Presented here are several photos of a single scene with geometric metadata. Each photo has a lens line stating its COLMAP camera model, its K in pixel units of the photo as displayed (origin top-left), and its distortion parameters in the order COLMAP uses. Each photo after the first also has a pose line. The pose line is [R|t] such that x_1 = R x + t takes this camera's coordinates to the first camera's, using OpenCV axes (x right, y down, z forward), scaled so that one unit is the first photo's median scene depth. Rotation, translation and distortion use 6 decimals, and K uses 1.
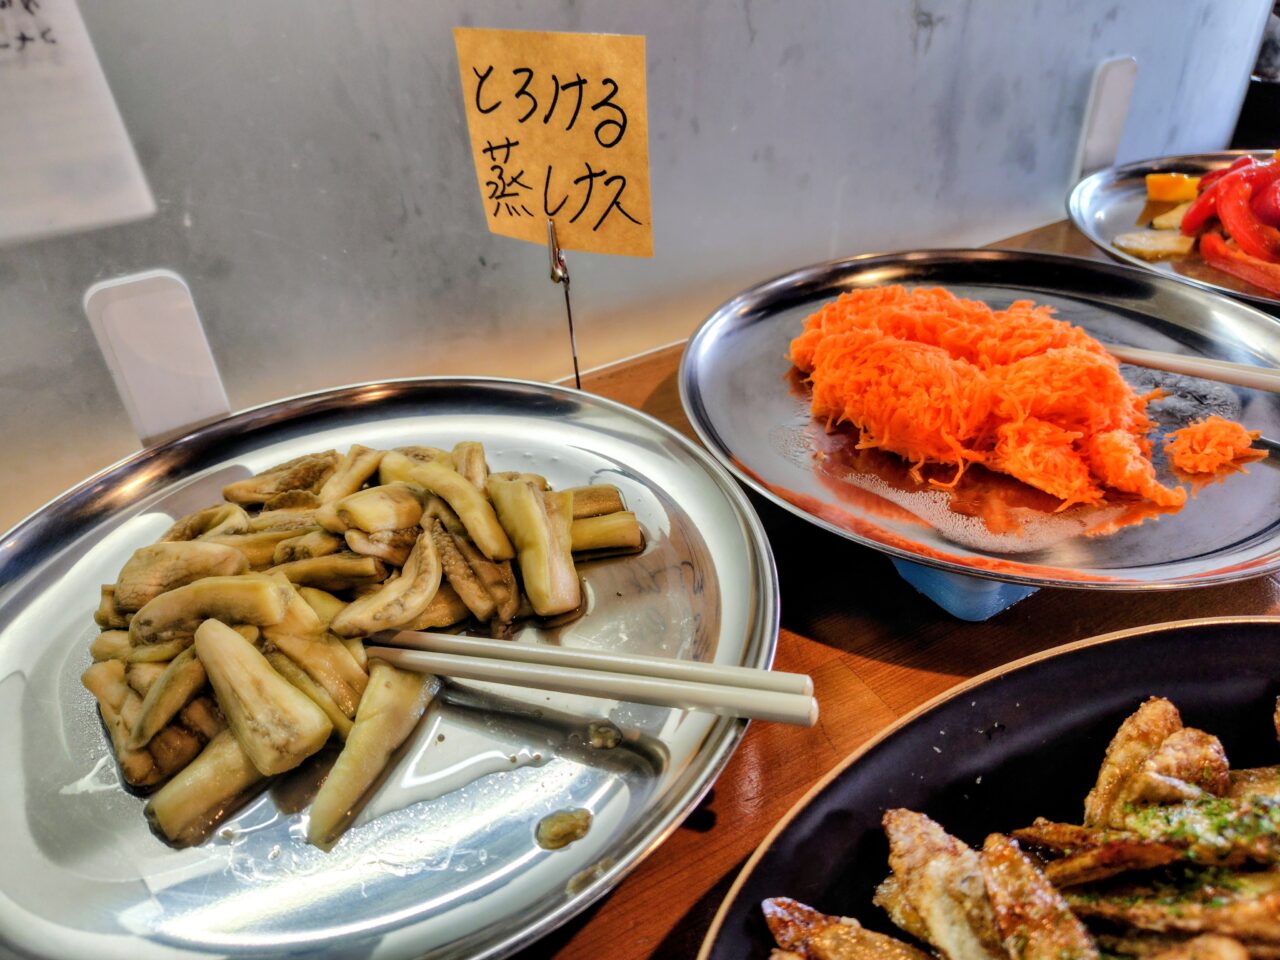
lens RADIAL K [[857.5, 0, 638.1], [0, 857.5, 478.6], [0, 0, 1]] dist [0.010841, 0.002281]
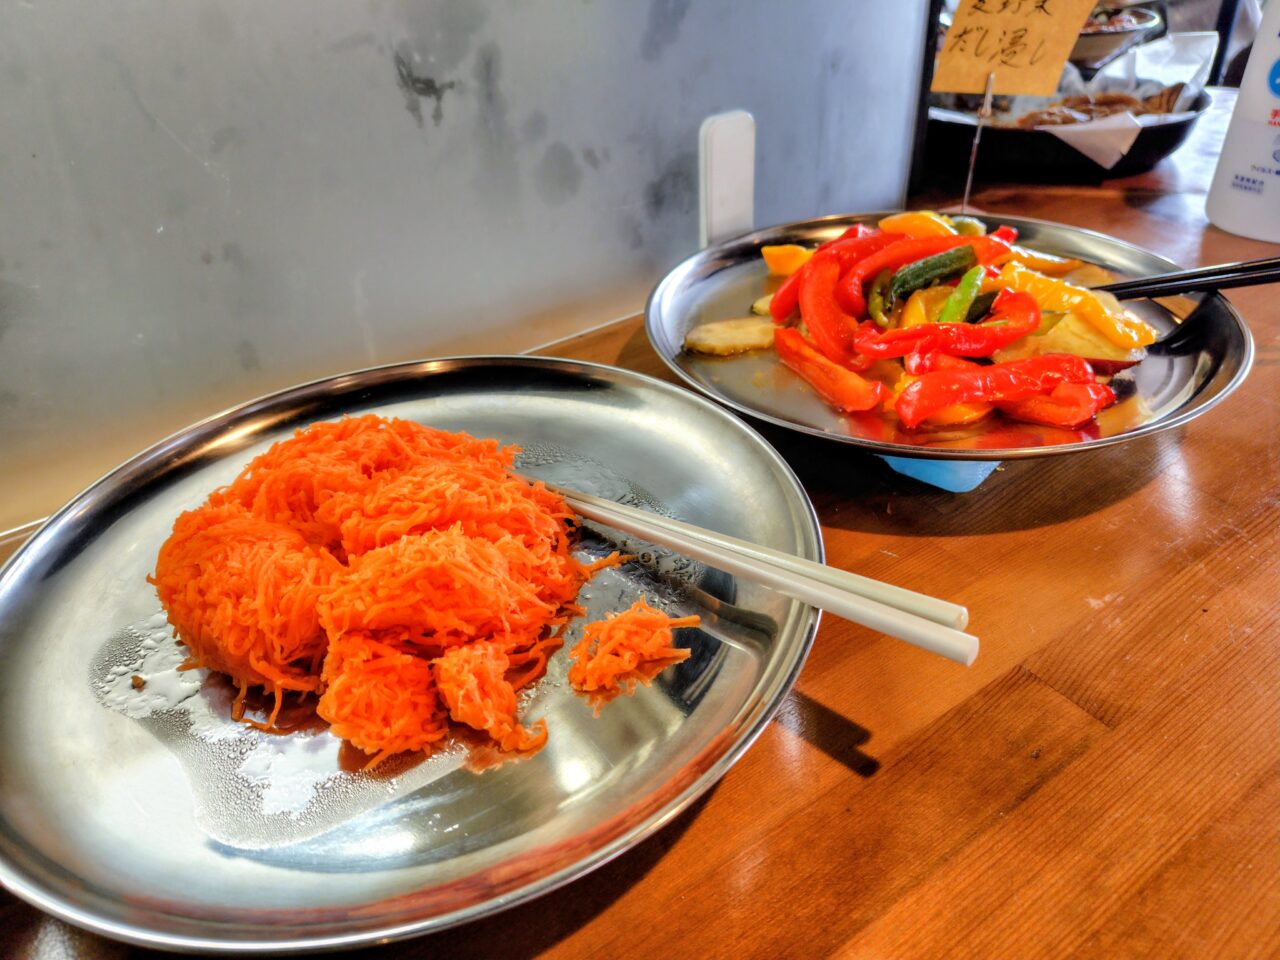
lens RADIAL K [[857.5, 0, 642.1], [0, 857.5, 481.0], [0, 0, 1]] dist [0.010841, 0.002281]
pose [[0.996464, -0.050300, 0.067307, 0.654857], [0.050720, 0.998703, -0.004536, -0.189167], [-0.066992, 0.007934, 0.997722, 0.214093]]
